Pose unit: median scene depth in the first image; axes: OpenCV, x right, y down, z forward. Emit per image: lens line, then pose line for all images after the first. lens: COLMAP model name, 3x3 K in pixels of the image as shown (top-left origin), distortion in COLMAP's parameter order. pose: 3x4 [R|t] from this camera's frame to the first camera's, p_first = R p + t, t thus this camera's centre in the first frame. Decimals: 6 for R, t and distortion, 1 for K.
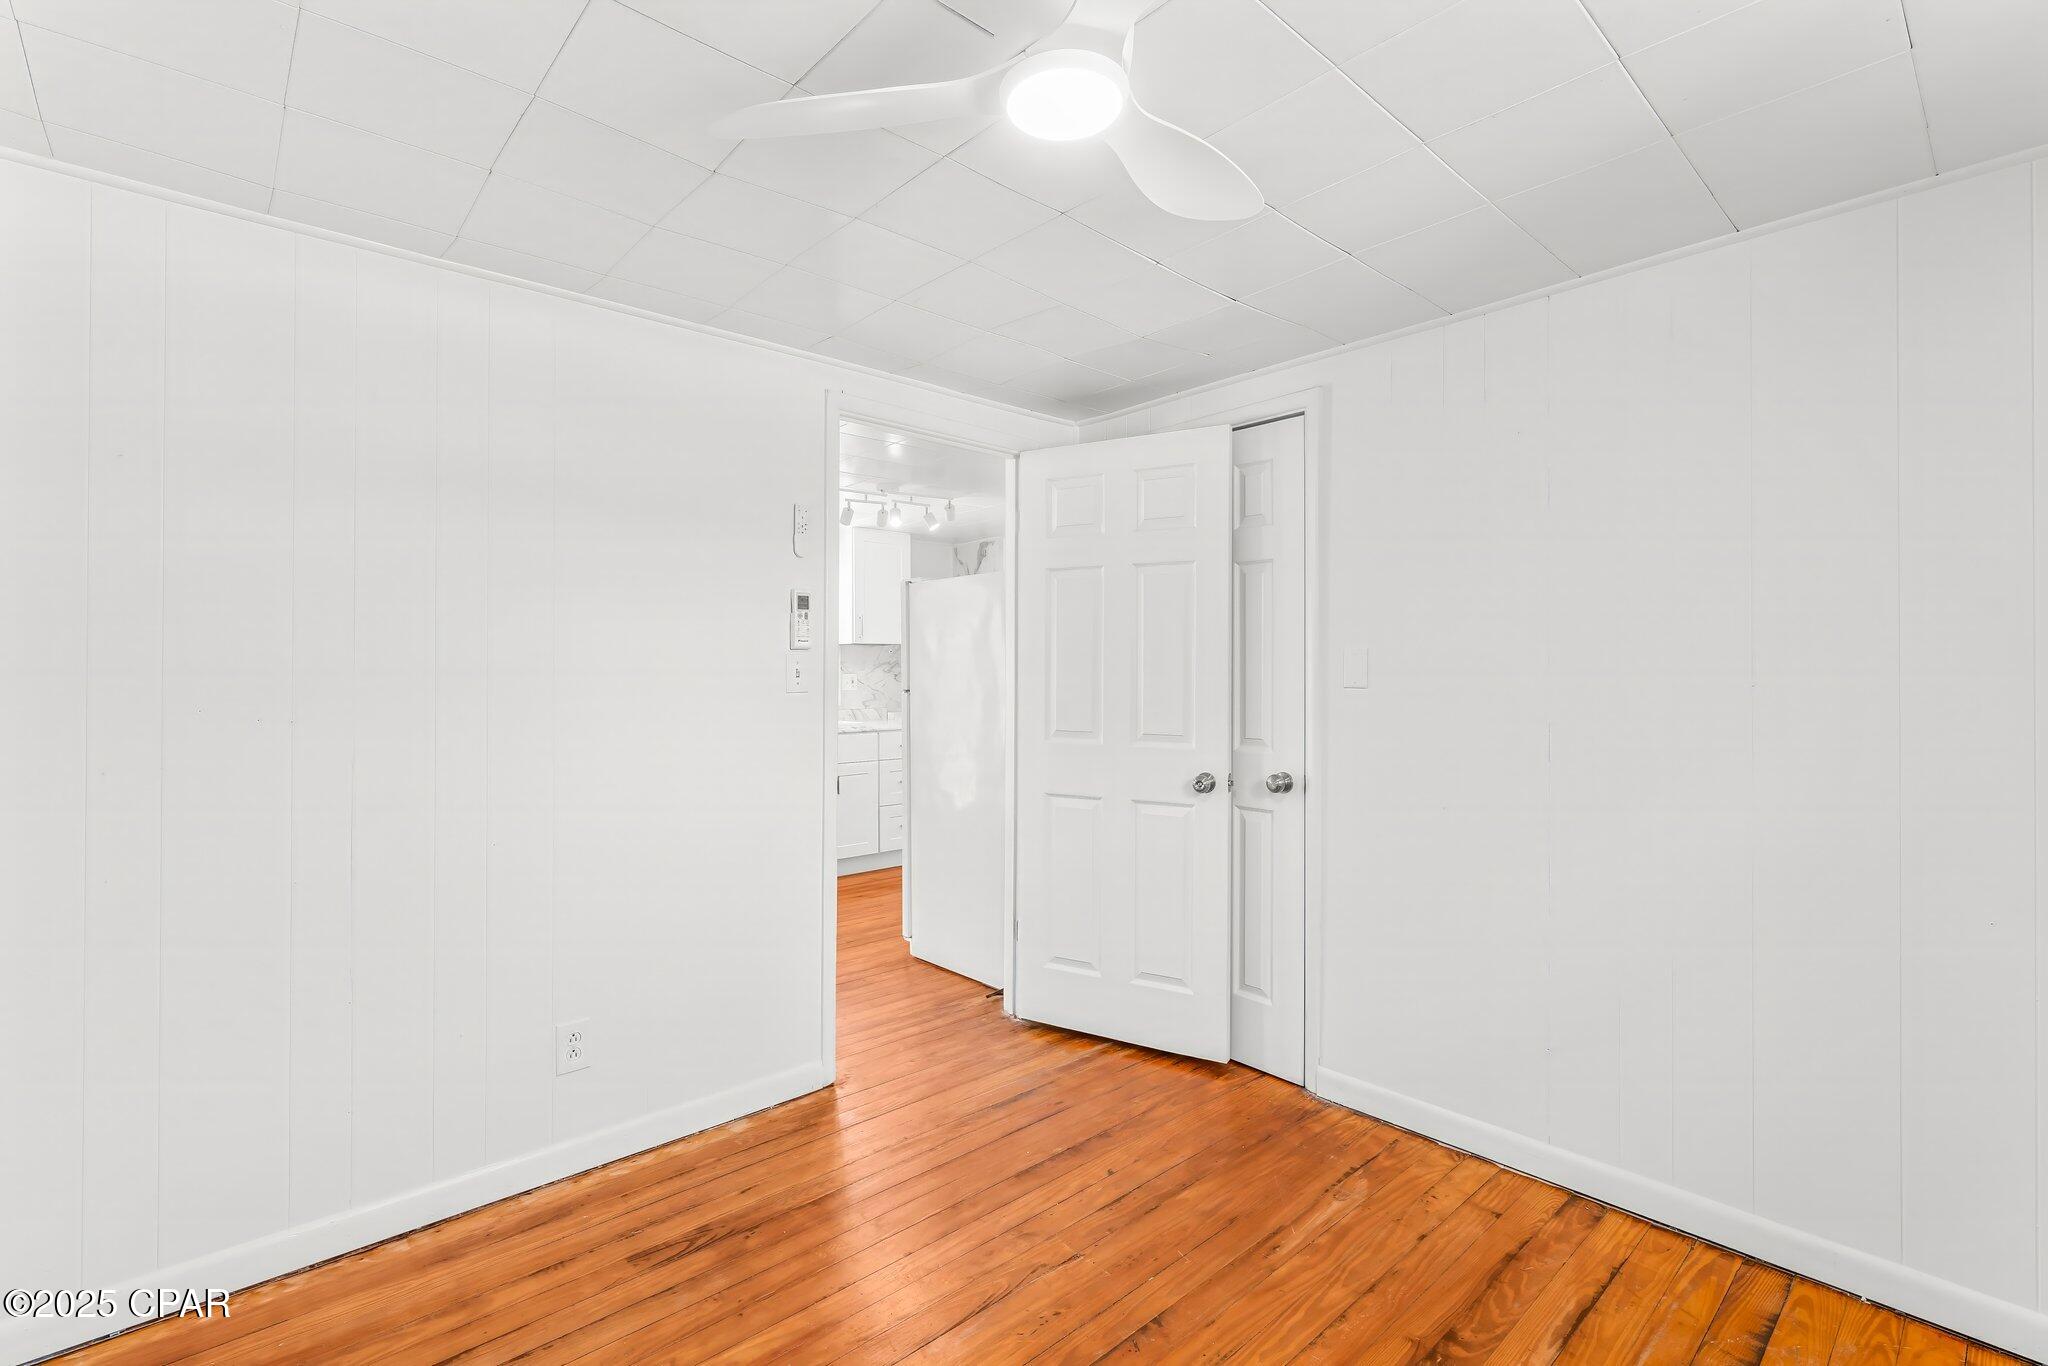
lens RADIAL K [[909.8, 0, 1023.0], [0, 909.8, 677.2], [0, 0, 1]] dist [-0.000242, 0.000001]
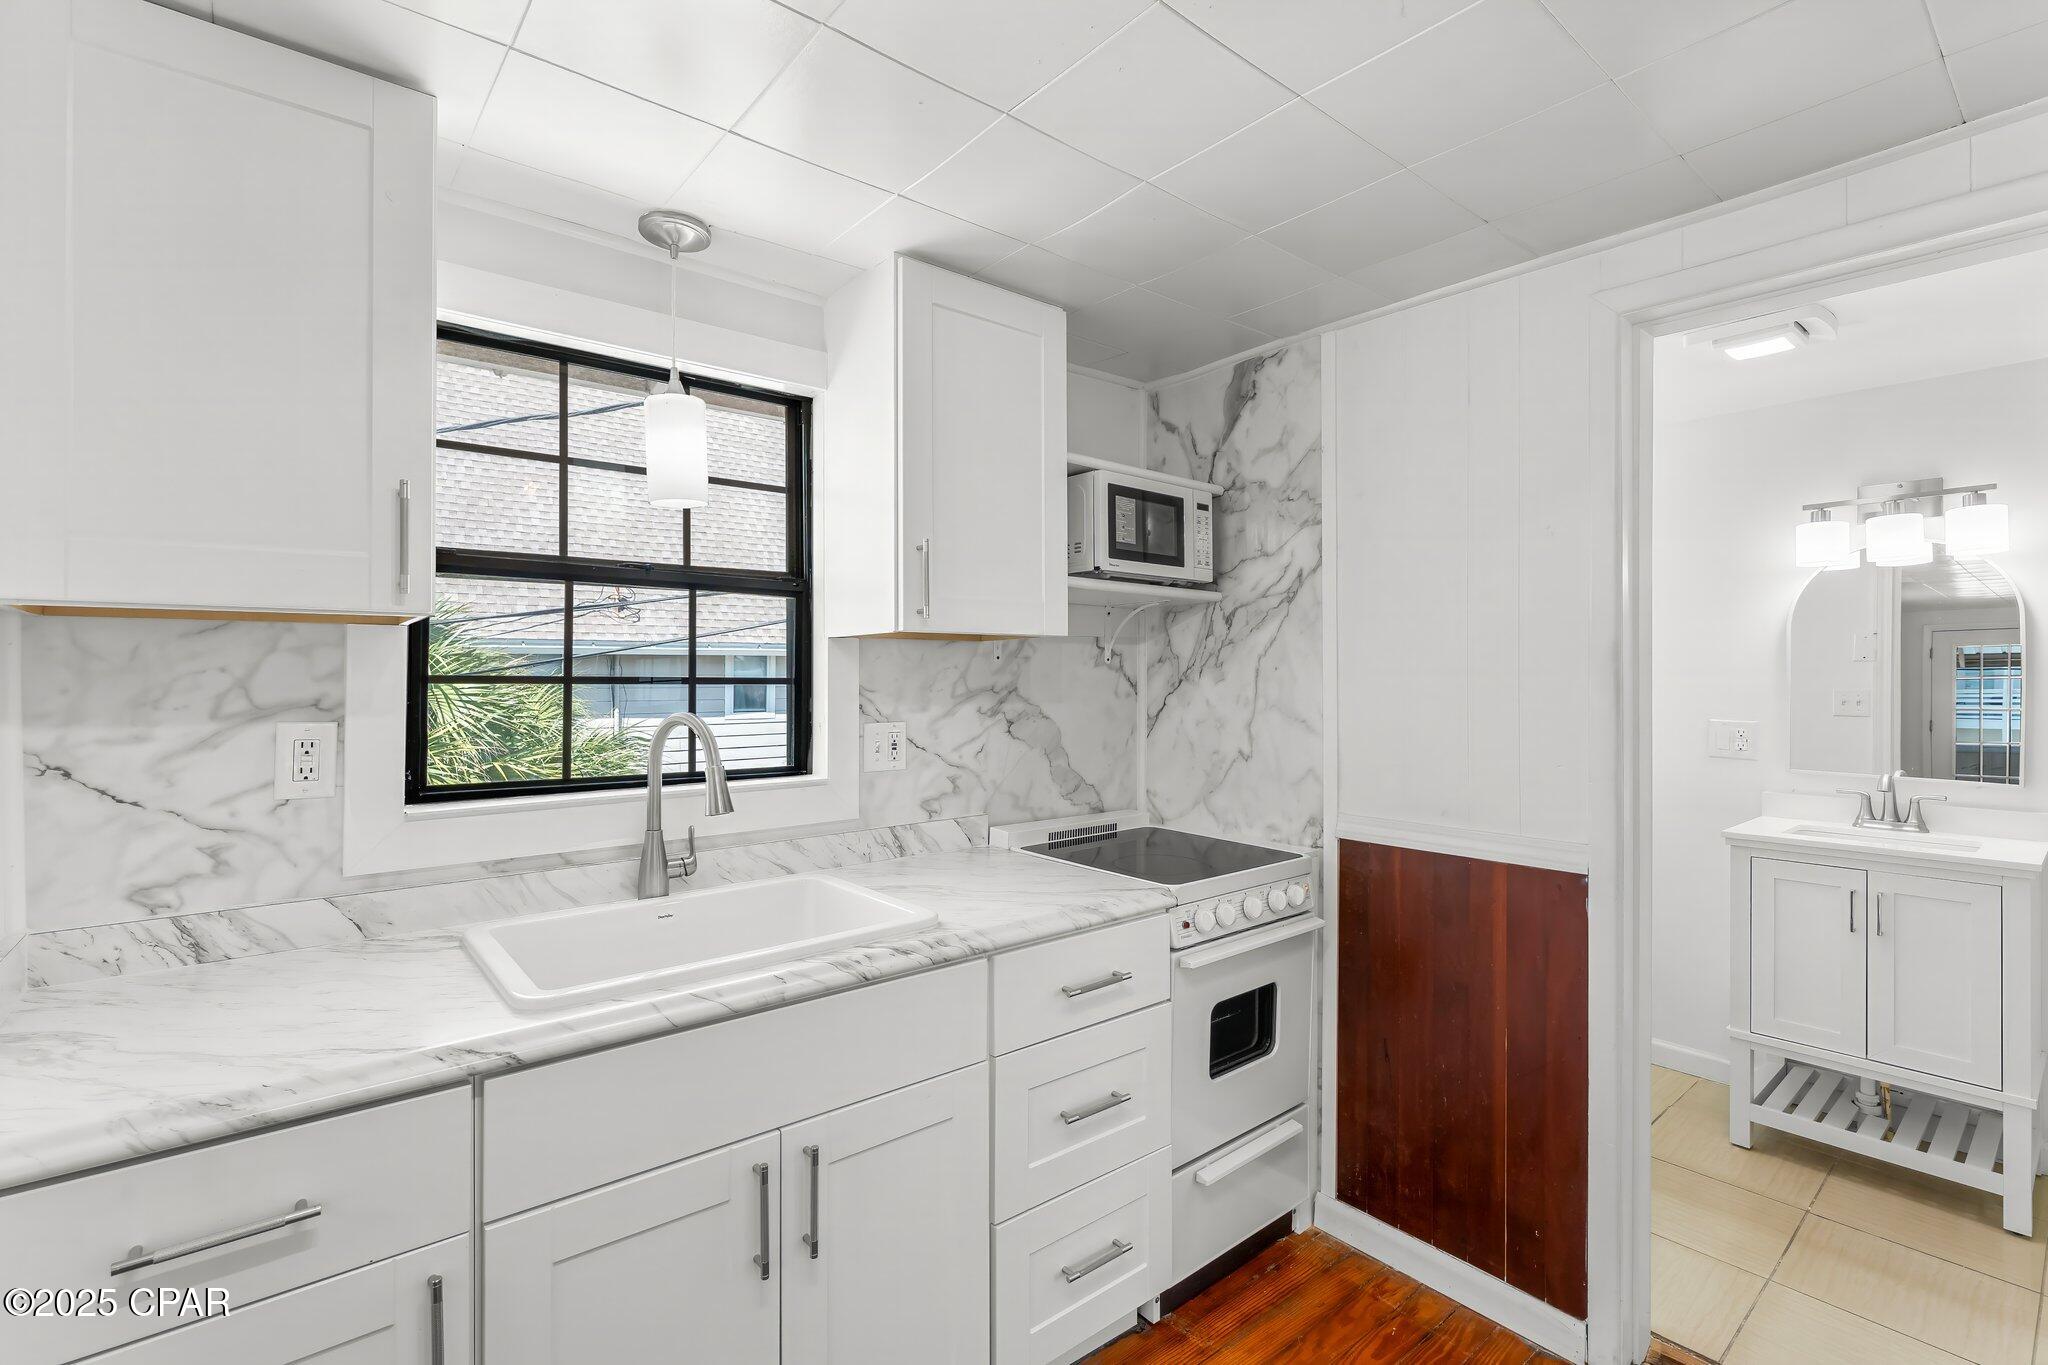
lens RADIAL K [[927.3, 0, 1020.1], [0, 927.3, 671.2], [0, 0, 1]] dist [-0.002636, -0.000183]
pose [[0.999059, 0.000206, -0.043370, -0.123723], [-0.000651, 0.999947, -0.010263, -0.019536], [0.043366, 0.010282, 0.999006, 0.647578]]
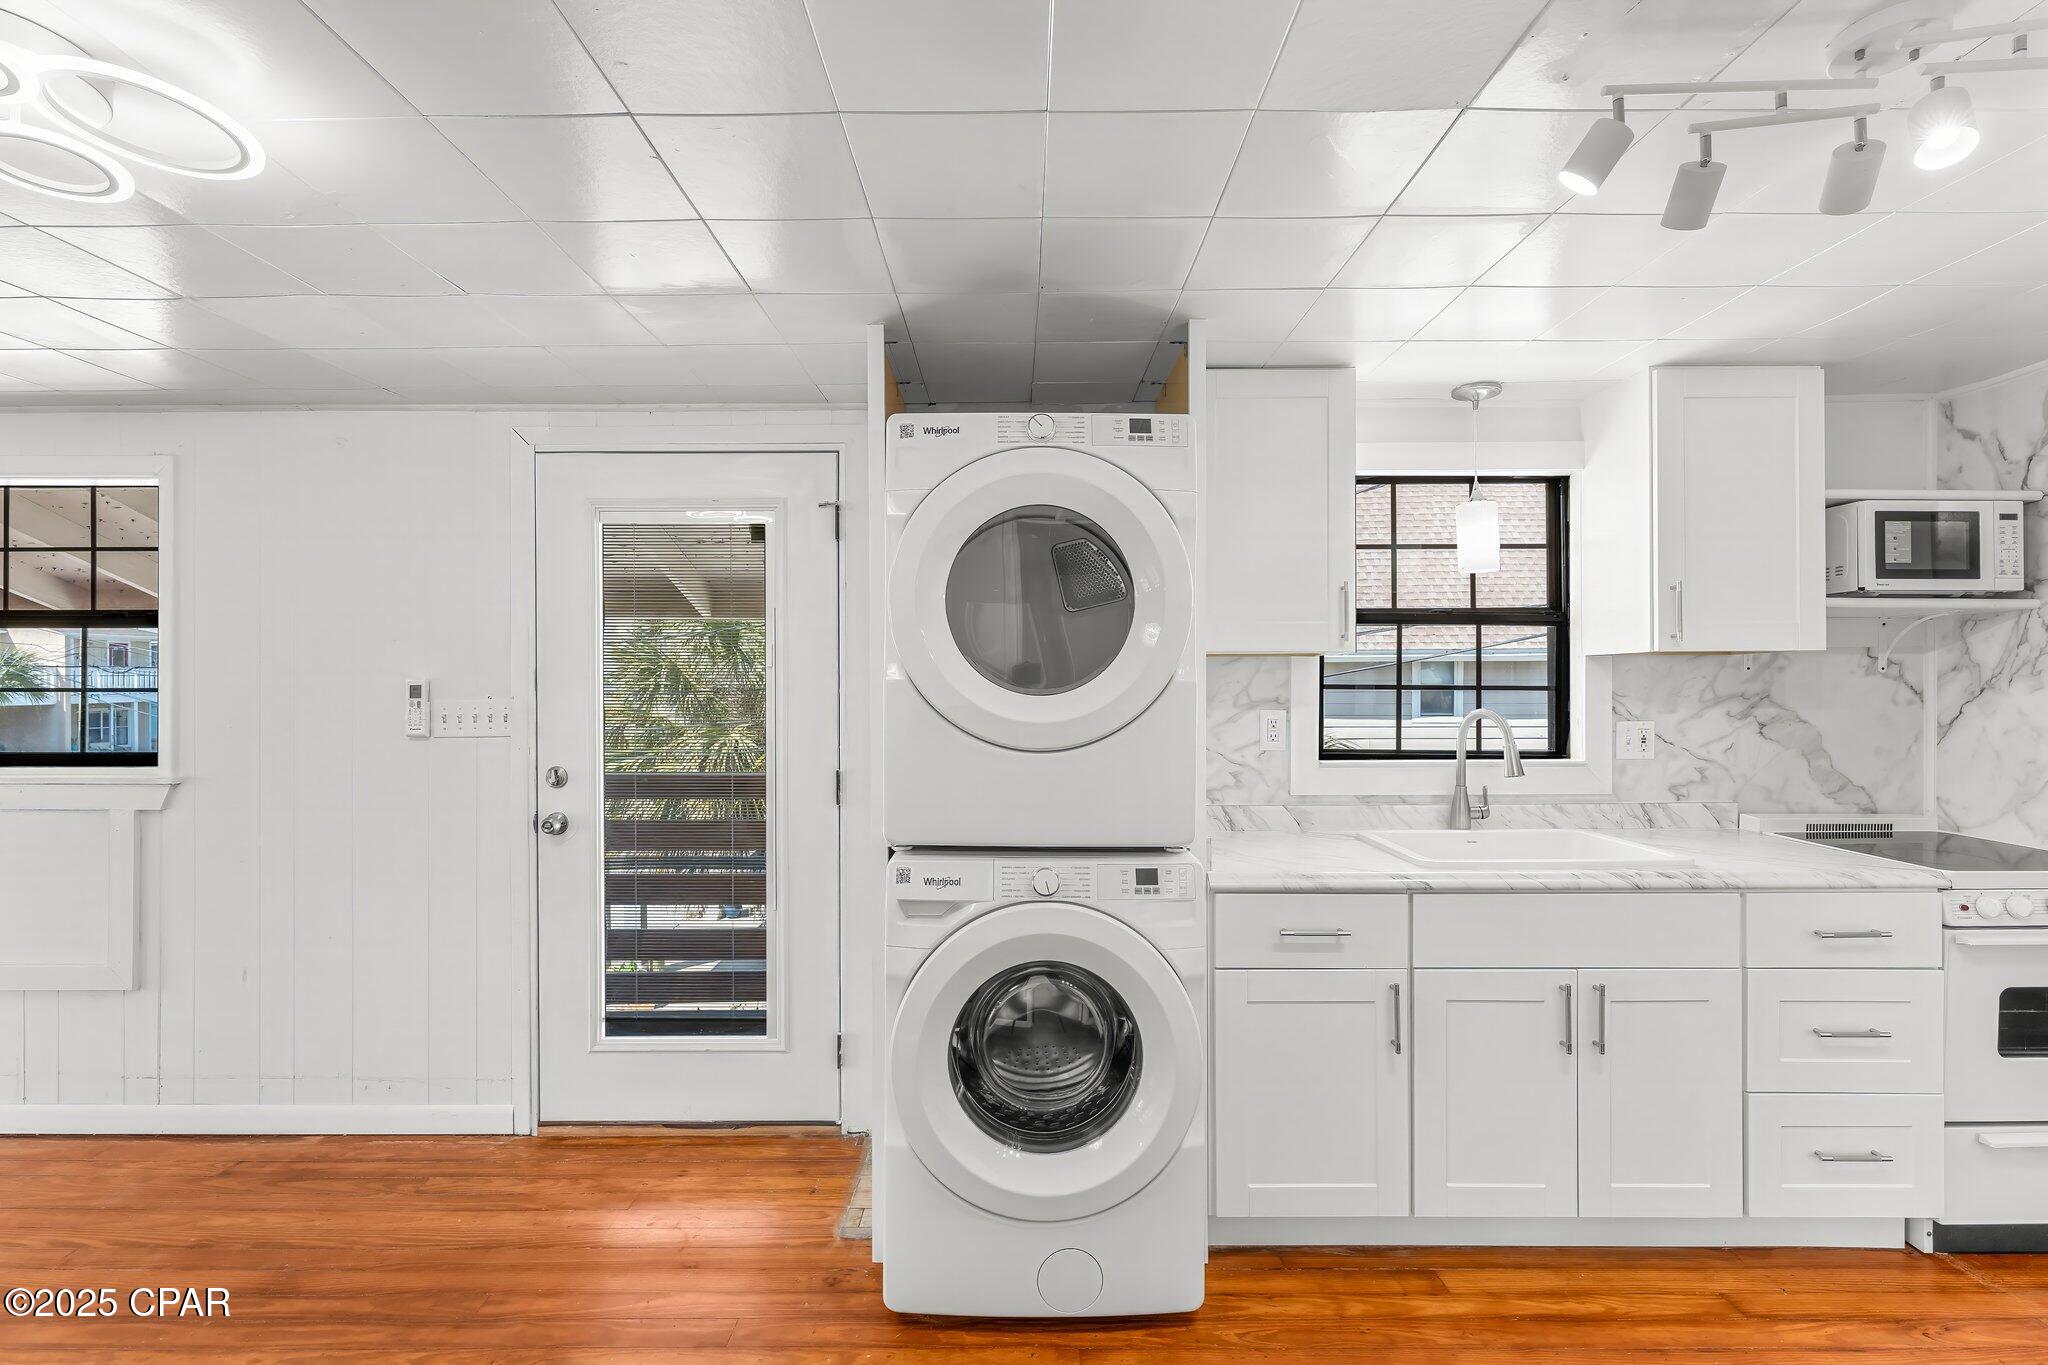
lens RADIAL K [[919.1, 0, 1012.3], [0, 919.1, 681.0], [0, 0, 1]] dist [-0.000838, 0.000039]
pose [[0.738871, -0.000410, -0.673847, -0.113688], [-0.002351, 0.999992, -0.003186, -0.020821], [0.673843, 0.003938, 0.738864, 0.469833]]
